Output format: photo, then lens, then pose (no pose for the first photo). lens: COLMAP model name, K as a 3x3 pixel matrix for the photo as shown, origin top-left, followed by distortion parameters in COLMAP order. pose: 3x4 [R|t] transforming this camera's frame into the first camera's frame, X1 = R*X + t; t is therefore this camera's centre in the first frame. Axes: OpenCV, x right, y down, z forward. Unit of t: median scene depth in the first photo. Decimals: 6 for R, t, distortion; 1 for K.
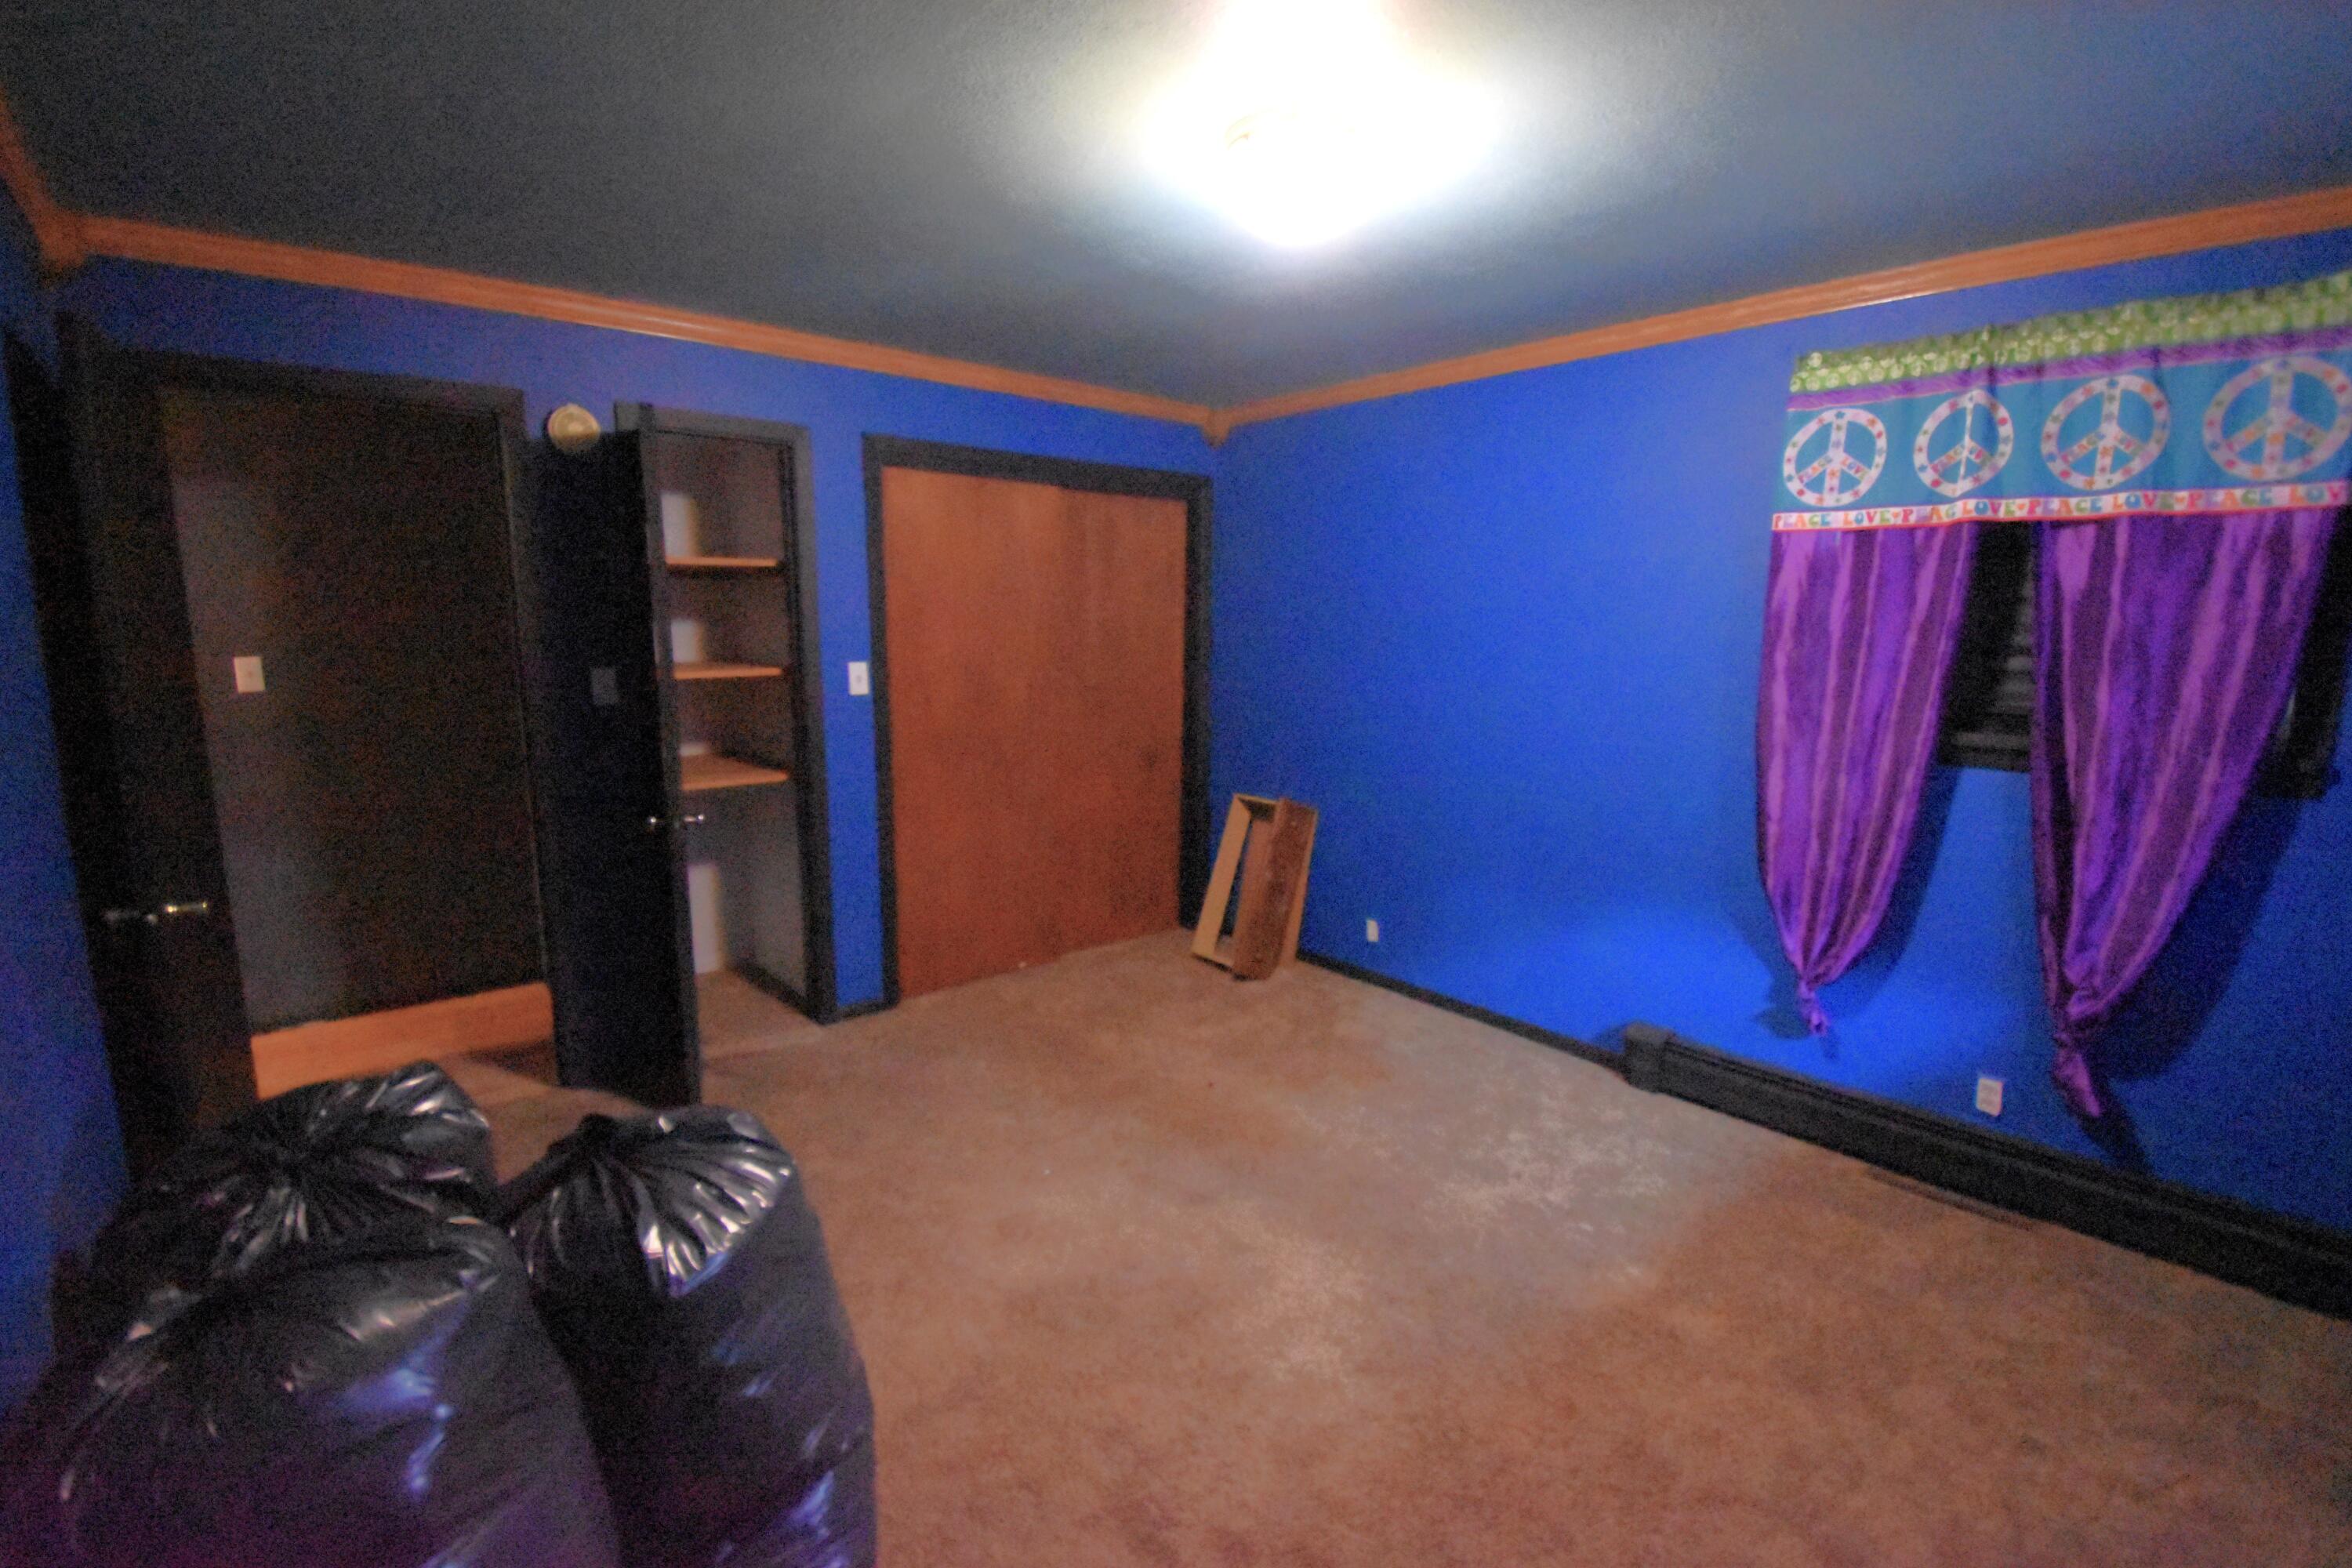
lens RADIAL K [[1032.7, 0, 1167.6], [0, 1032.7, 785.5], [0, 0, 1]] dist [0.014871, -0.022100]
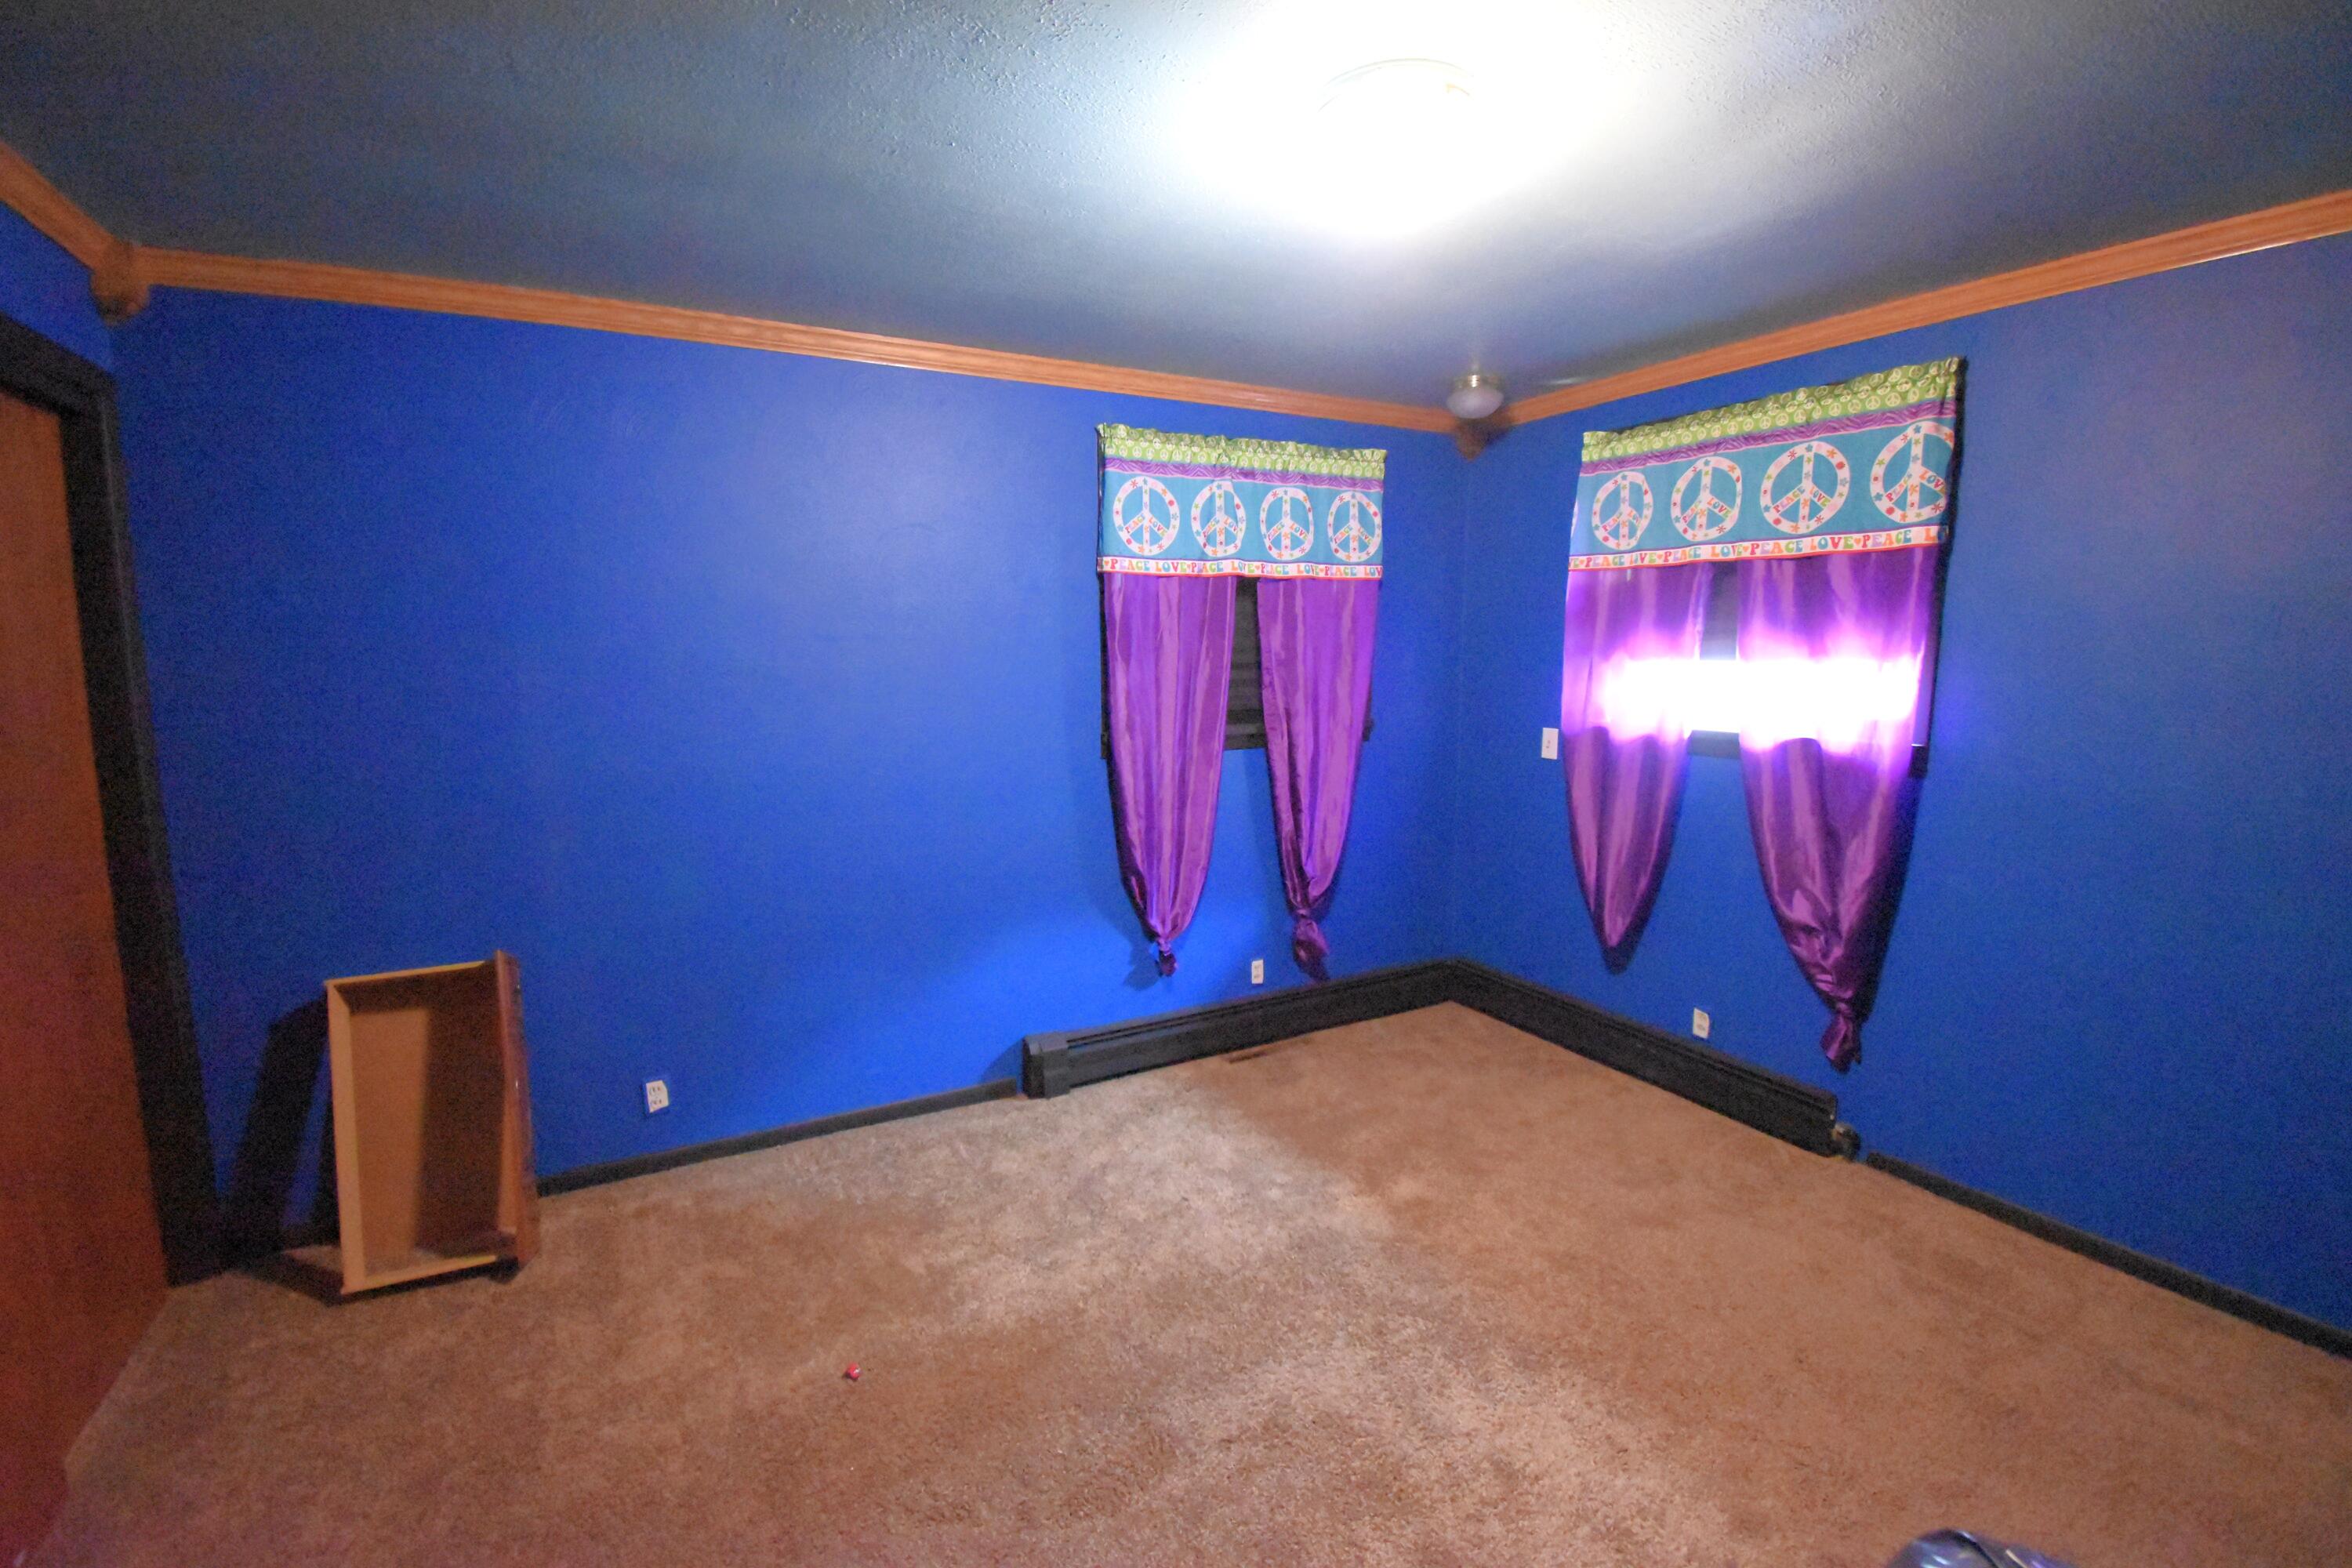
lens RADIAL K [[1032.7, 0, 1167.6], [0, 1032.7, 785.5], [0, 0, 1]] dist [0.014871, -0.022100]
pose [[0.212463, -0.139804, 0.967117, -0.594138], [0.166021, 0.980488, 0.105264, -0.128840], [-0.962962, 0.138197, 0.231527, 0.745029]]
